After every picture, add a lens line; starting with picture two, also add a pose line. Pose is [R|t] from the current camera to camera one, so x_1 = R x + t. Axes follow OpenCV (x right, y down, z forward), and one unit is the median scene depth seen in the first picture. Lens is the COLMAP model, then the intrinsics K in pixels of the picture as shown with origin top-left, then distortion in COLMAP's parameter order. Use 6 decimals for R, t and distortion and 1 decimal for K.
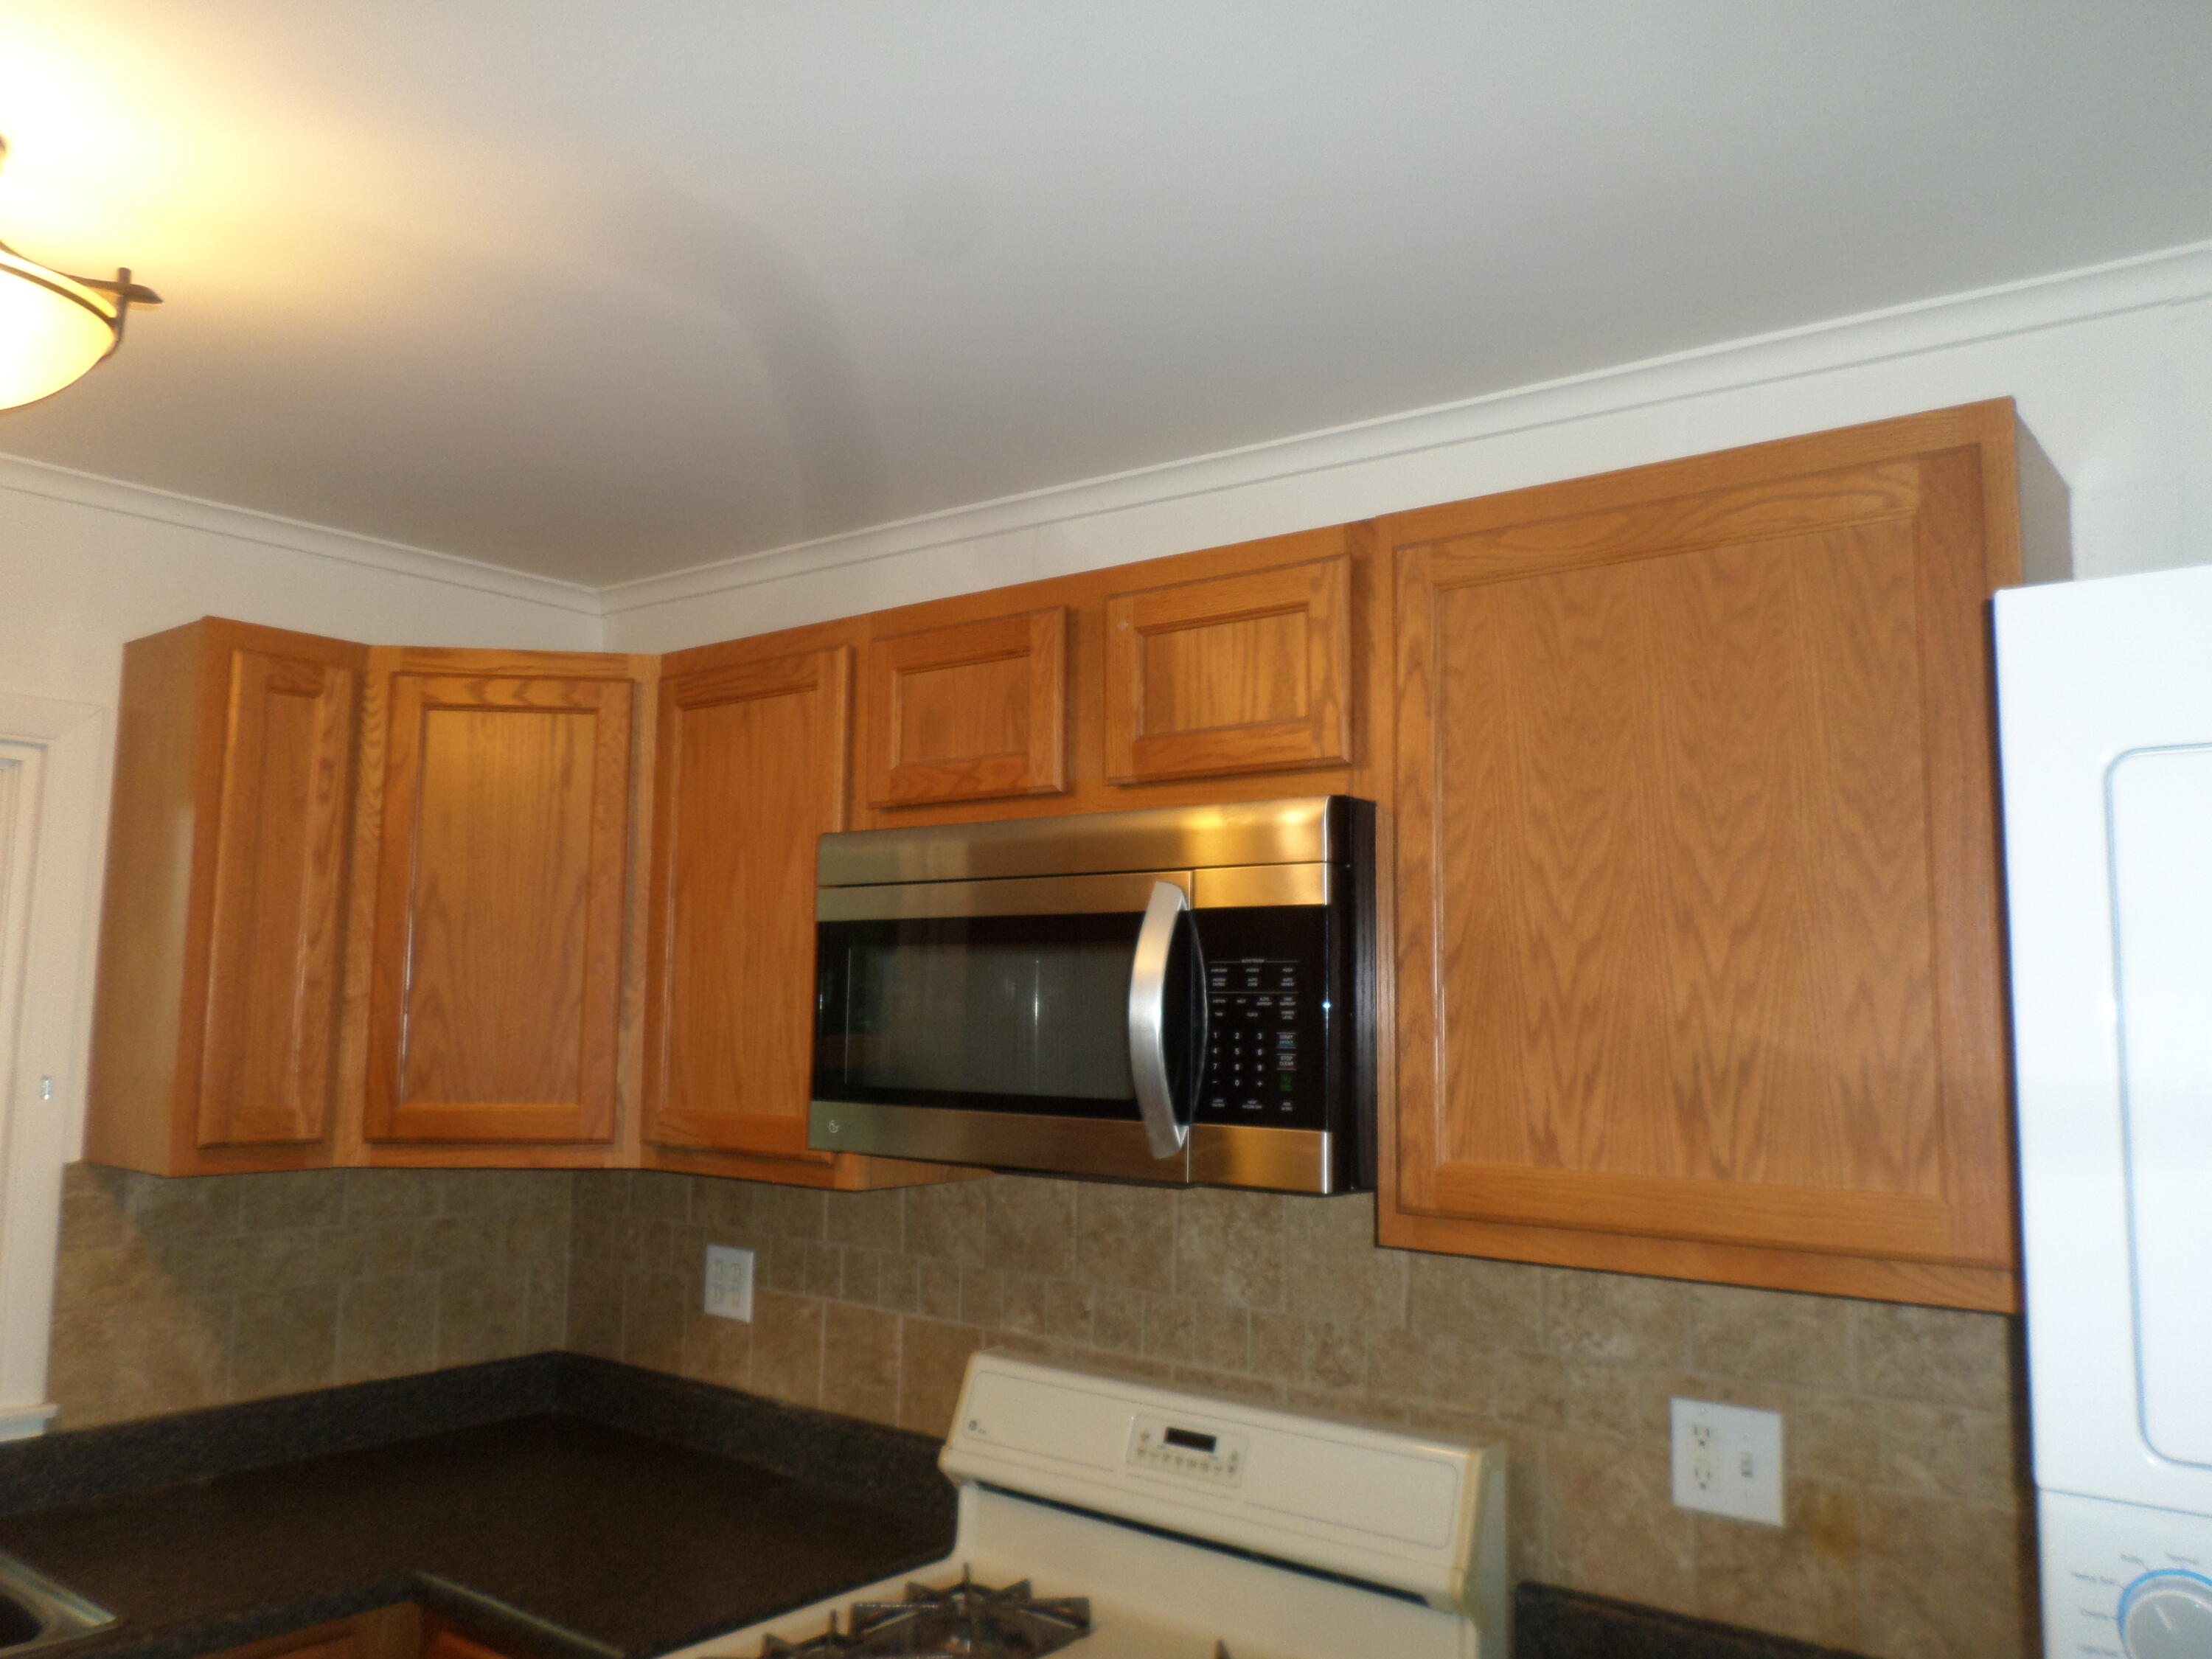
lens RADIAL K [[1689.6, 0, 1098.2], [0, 1689.6, 815.3], [0, 0, 1]] dist [0.005755, -0.025892]
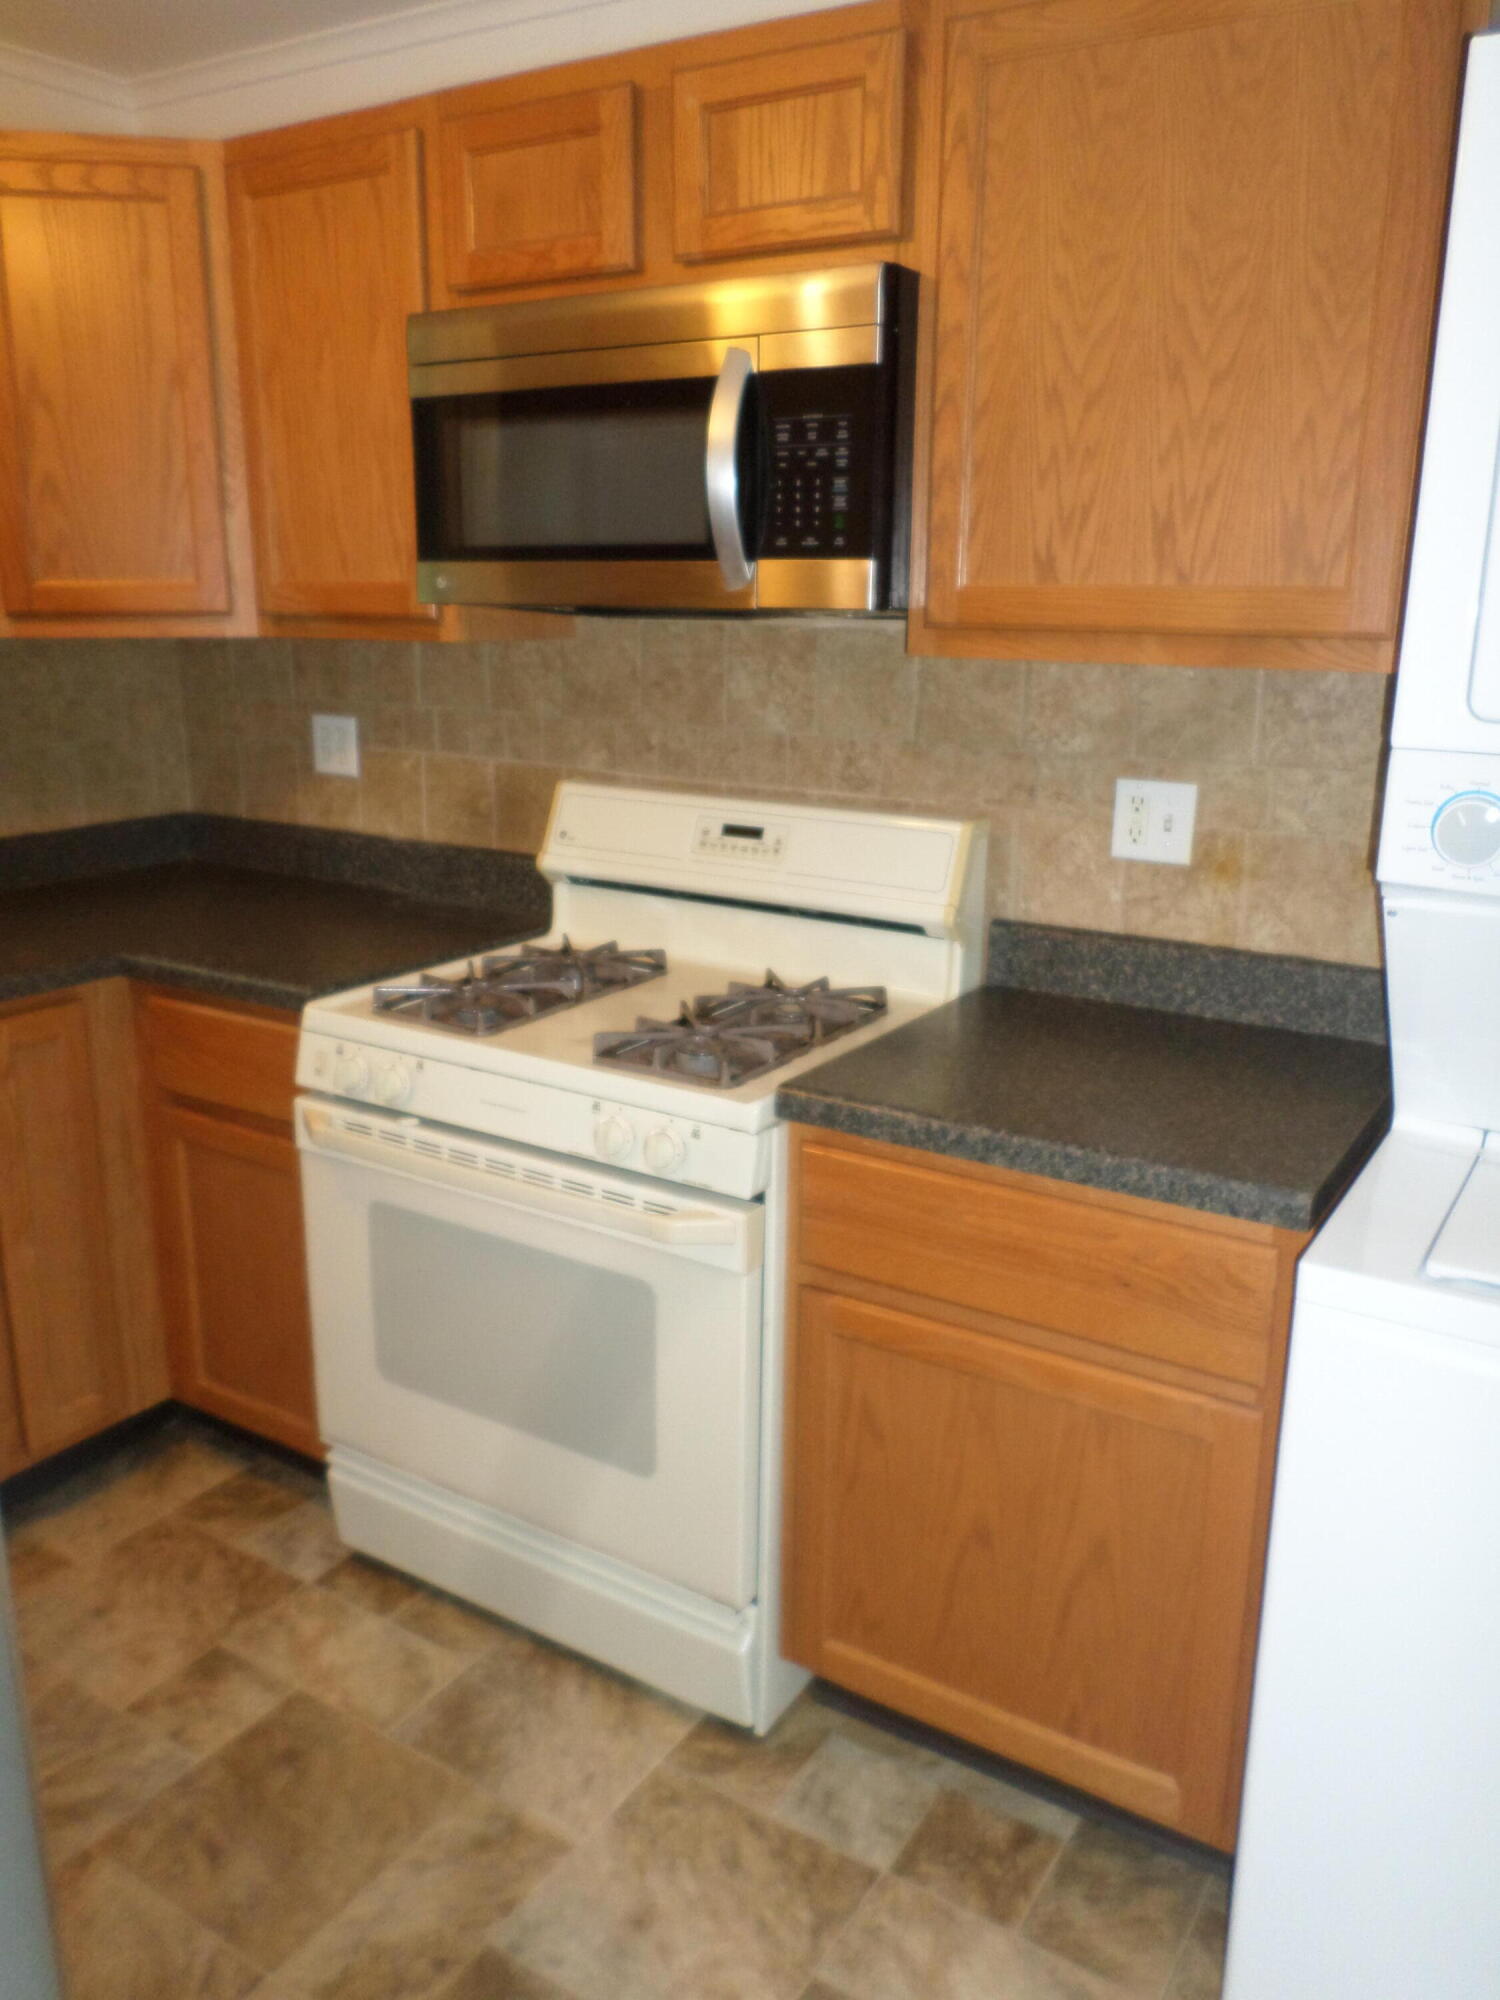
lens RADIAL K [[1527.7, 0, 747.8], [0, 1527.7, 991.5], [0, 0, 1]] dist [0.005755, -0.025892]
pose [[0.993939, -0.031666, 0.105272, -0.065502], [-0.008967, 0.931068, 0.364735, 0.058870], [-0.109566, -0.363469, 0.925141, -0.109434]]
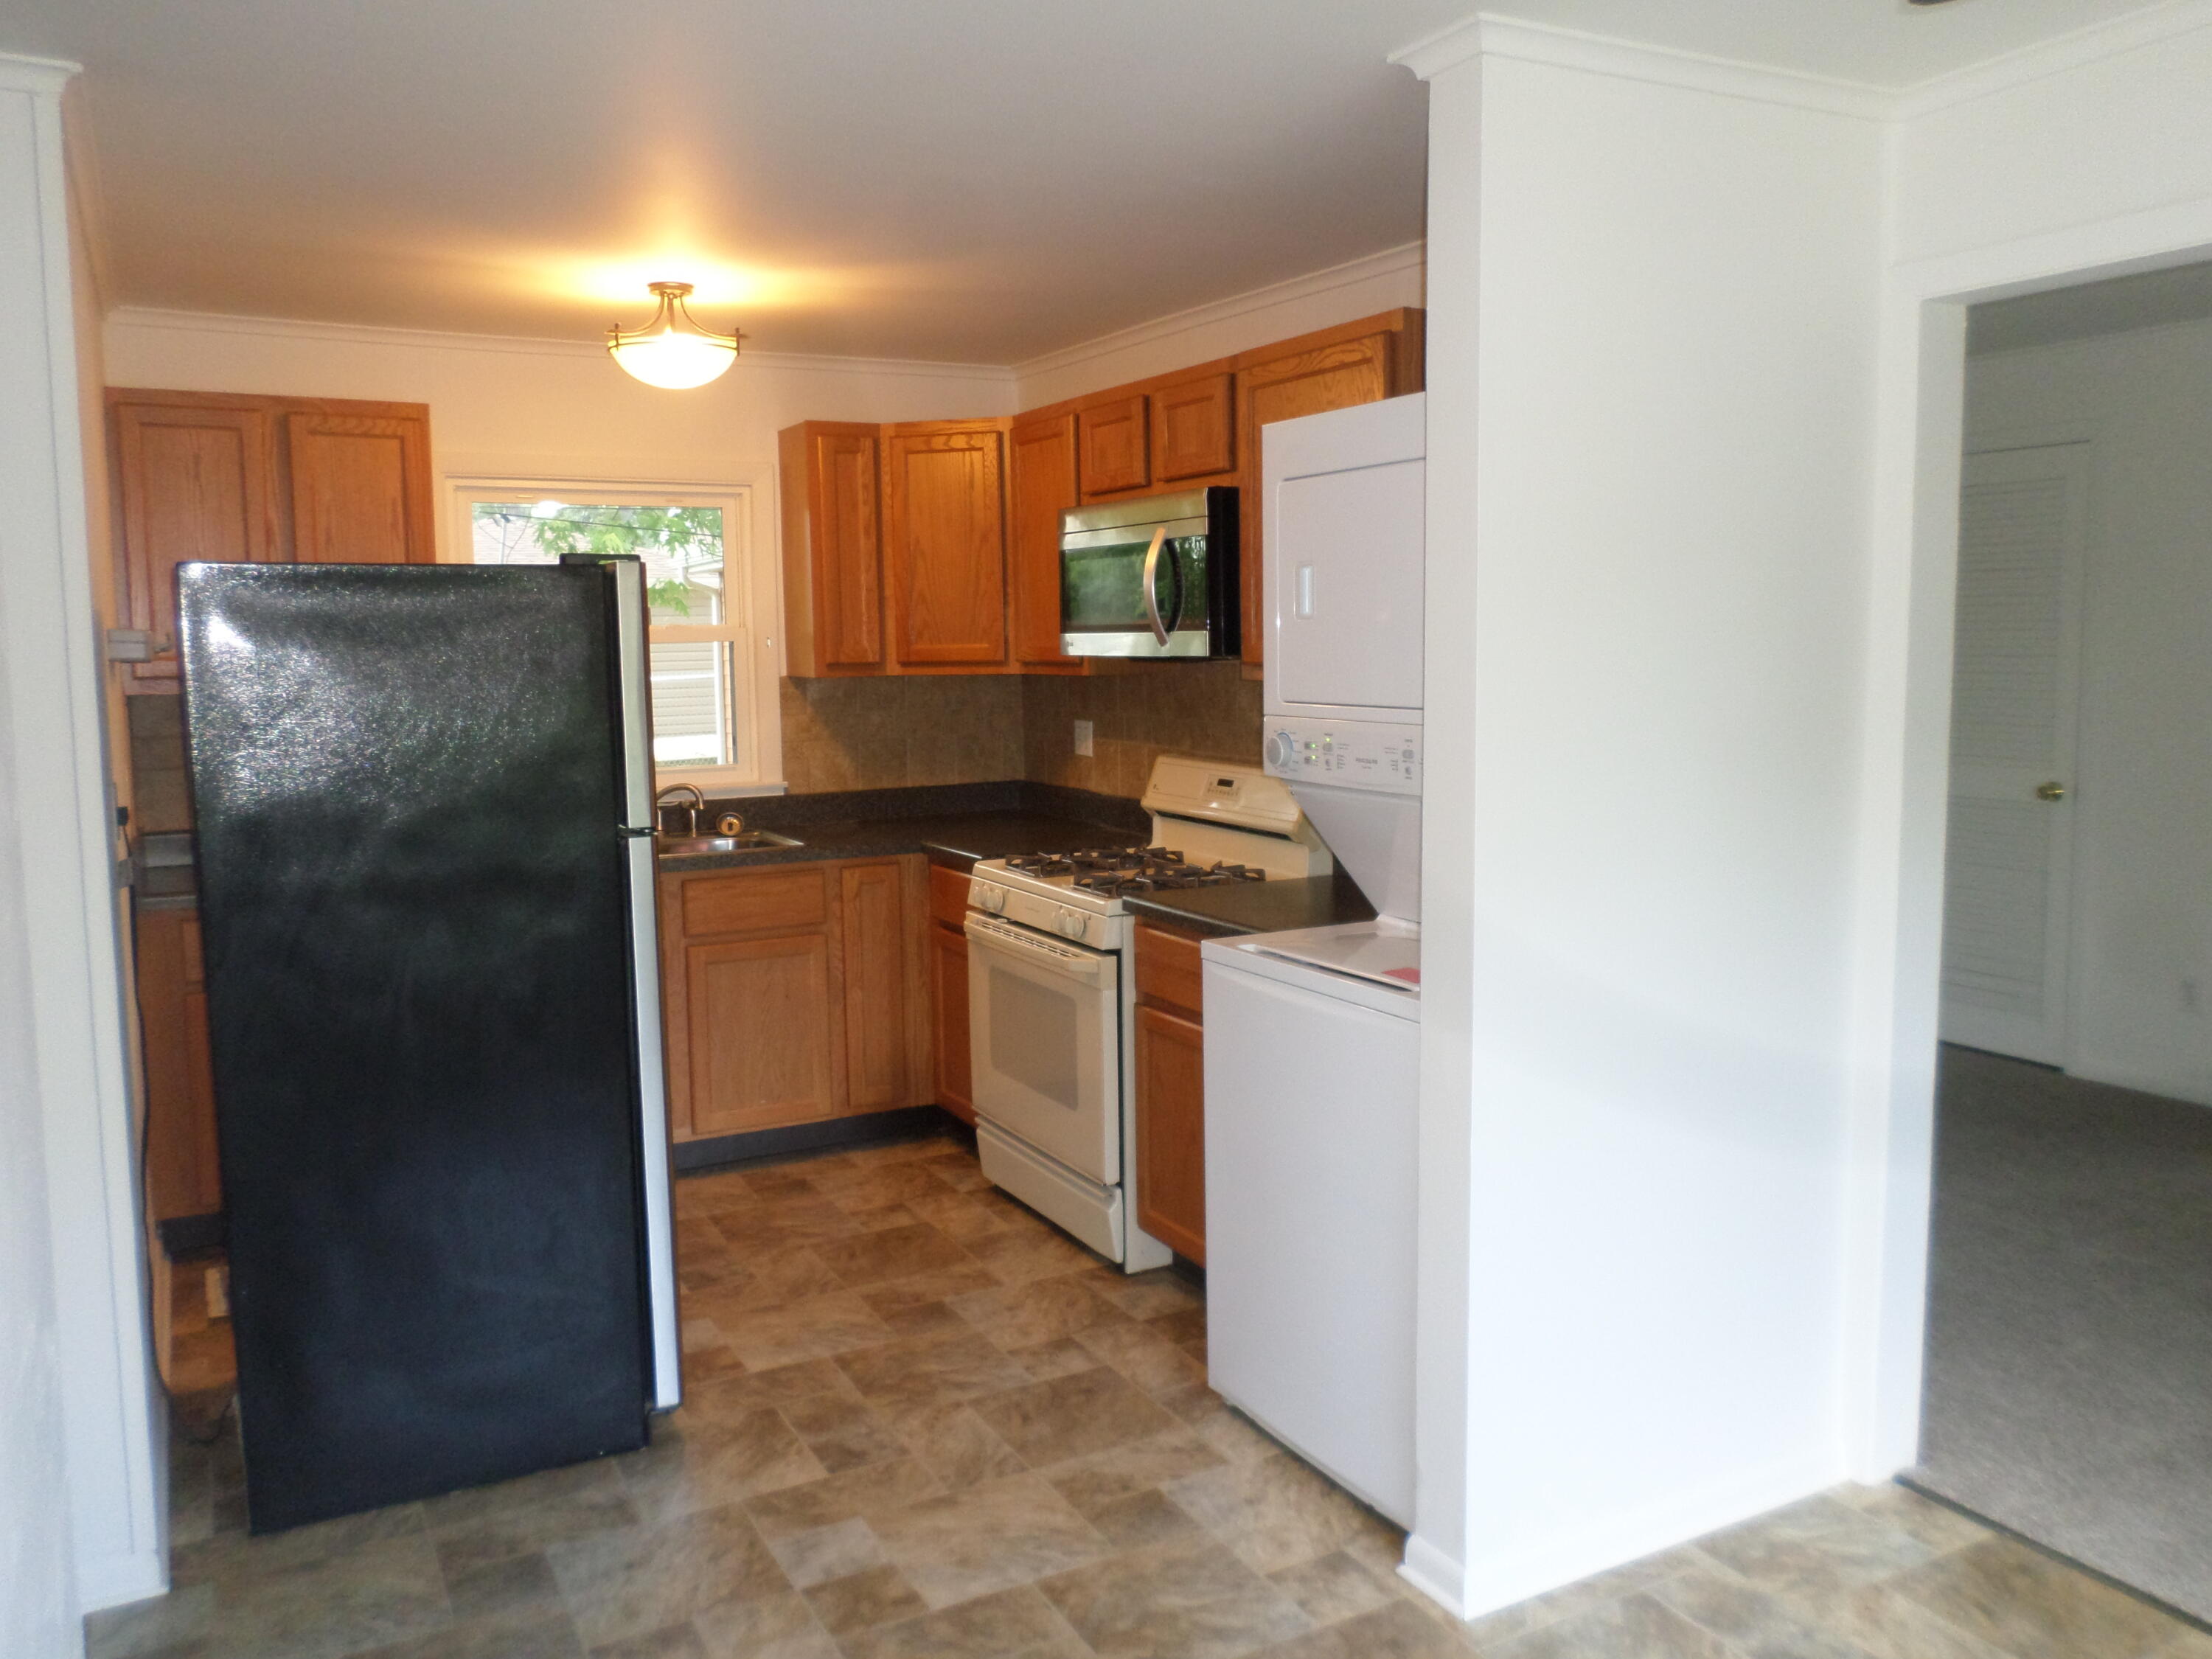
lens RADIAL K [[1689.6, 0, 1098.2], [0, 1689.6, 815.3], [0, 0, 1]] dist [0.005755, -0.025892]
pose [[0.919143, 0.014052, -0.393674, 0.745455], [0.074363, 0.975206, 0.208431, -0.054411], [0.386842, -0.220852, 0.895309, -0.996733]]
